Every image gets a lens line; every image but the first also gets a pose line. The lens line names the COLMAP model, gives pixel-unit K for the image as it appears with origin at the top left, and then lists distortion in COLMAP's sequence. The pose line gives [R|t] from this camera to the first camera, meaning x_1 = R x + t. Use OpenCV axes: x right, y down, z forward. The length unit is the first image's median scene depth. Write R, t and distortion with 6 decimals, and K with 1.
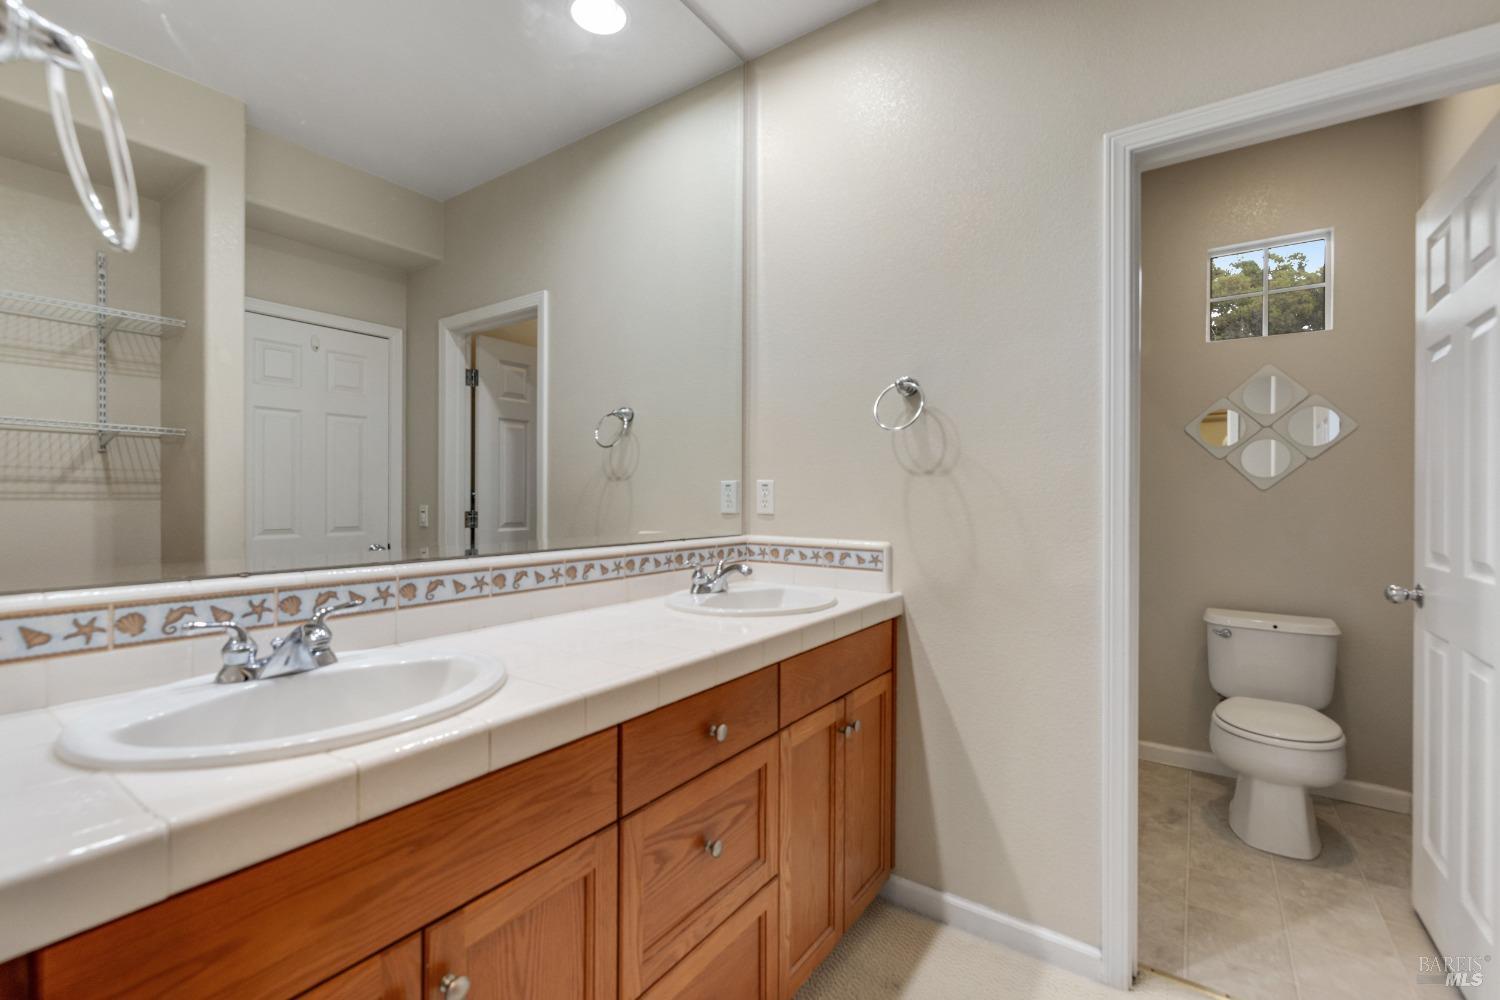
lens RADIAL K [[619.4, 0, 750.0], [0, 619.4, 500.0], [0, 0, 1]] dist [0.000017, -0.000291]
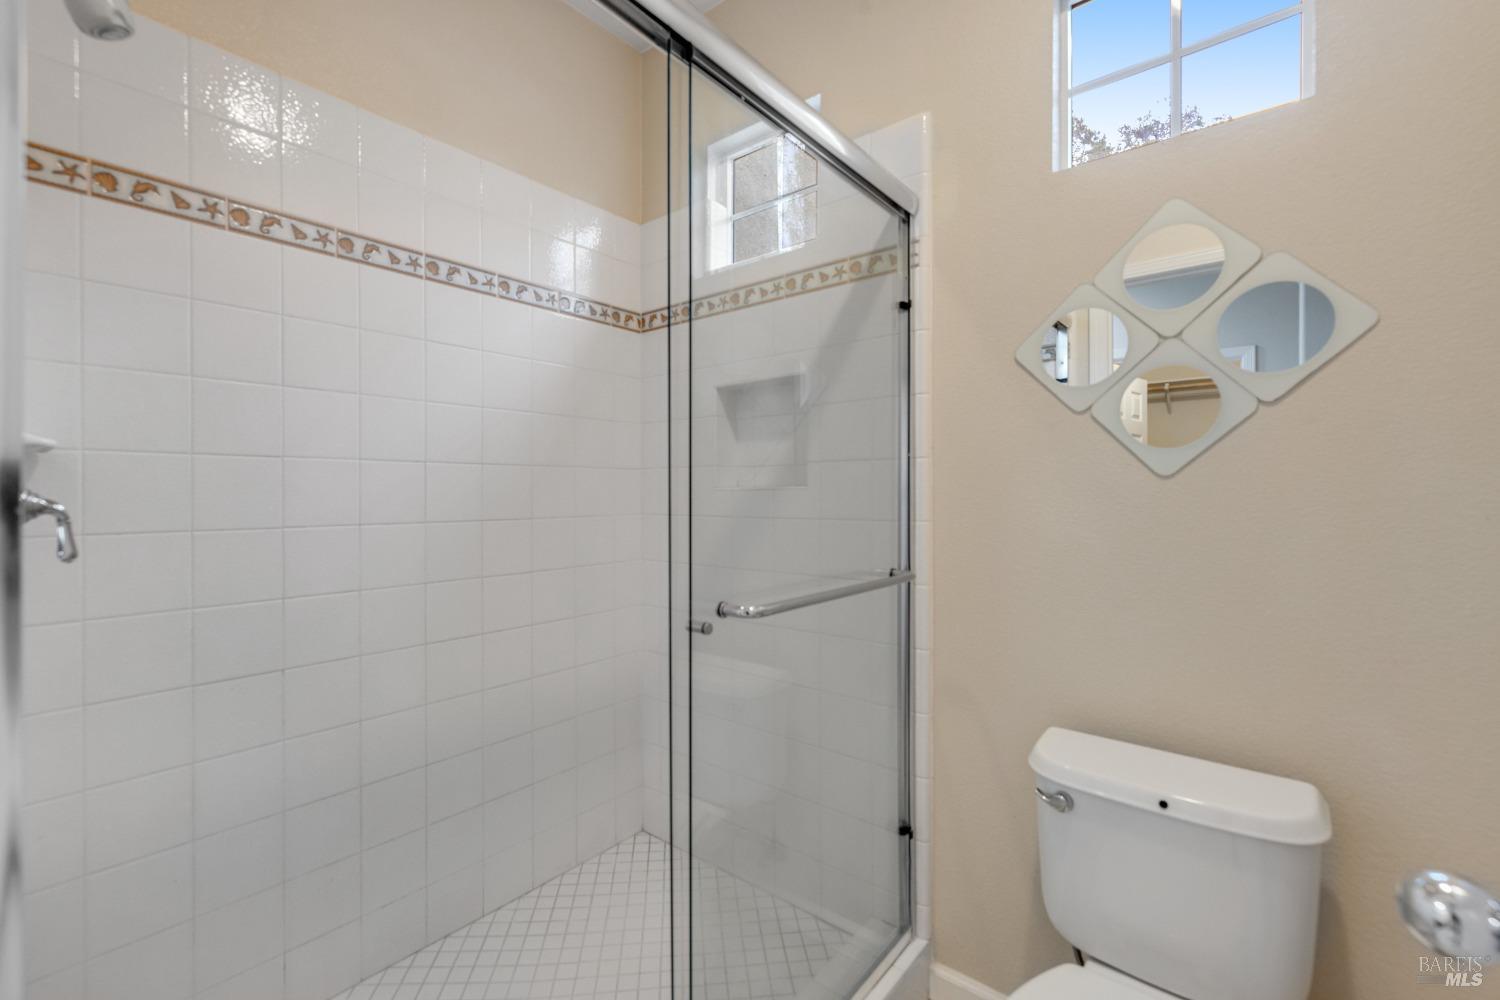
lens RADIAL K [[619.4, 0, 750.0], [0, 619.4, 500.0], [0, 0, 1]] dist [0.000017, -0.000291]
pose [[0.997130, -0.003977, -0.075603, 0.604742], [0.004409, 0.999975, 0.005560, -0.003697], [0.075579, -0.005878, 0.997122, 0.566334]]
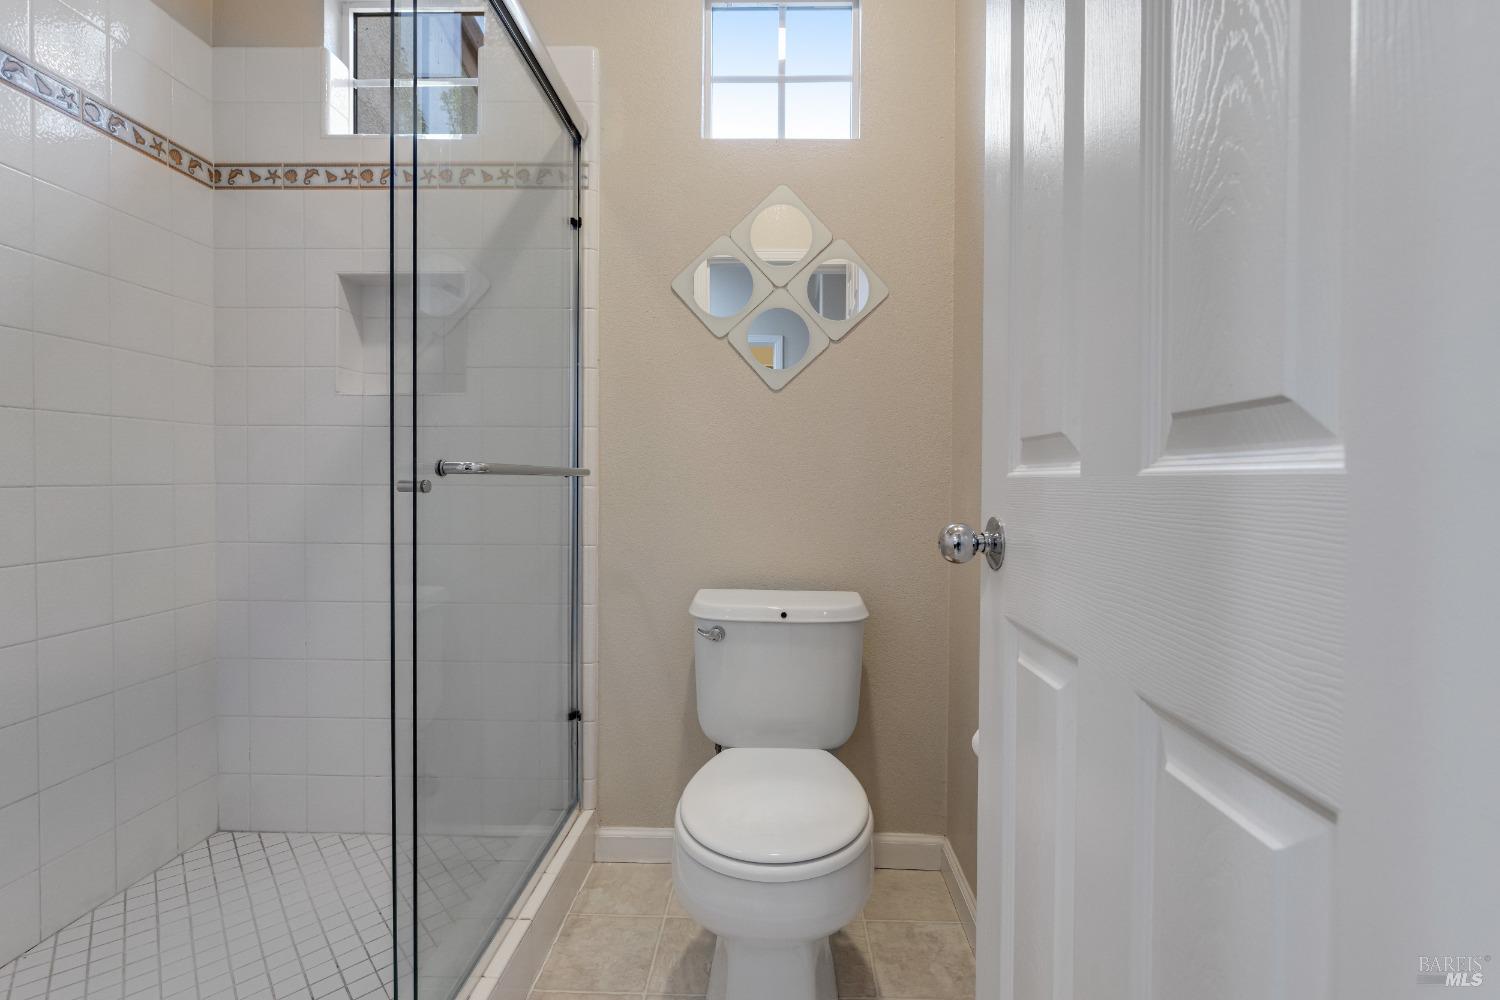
lens RADIAL K [[638.5, 0, 750.0], [0, 638.5, 500.0], [0, 0, 1]] dist [0.001267, -0.002917]
pose [[0.836858, -0.010673, 0.547316, 0.496264], [-0.002138, 0.999739, 0.022764, 0.083469], [-0.547415, -0.020220, 0.836617, 0.520143]]
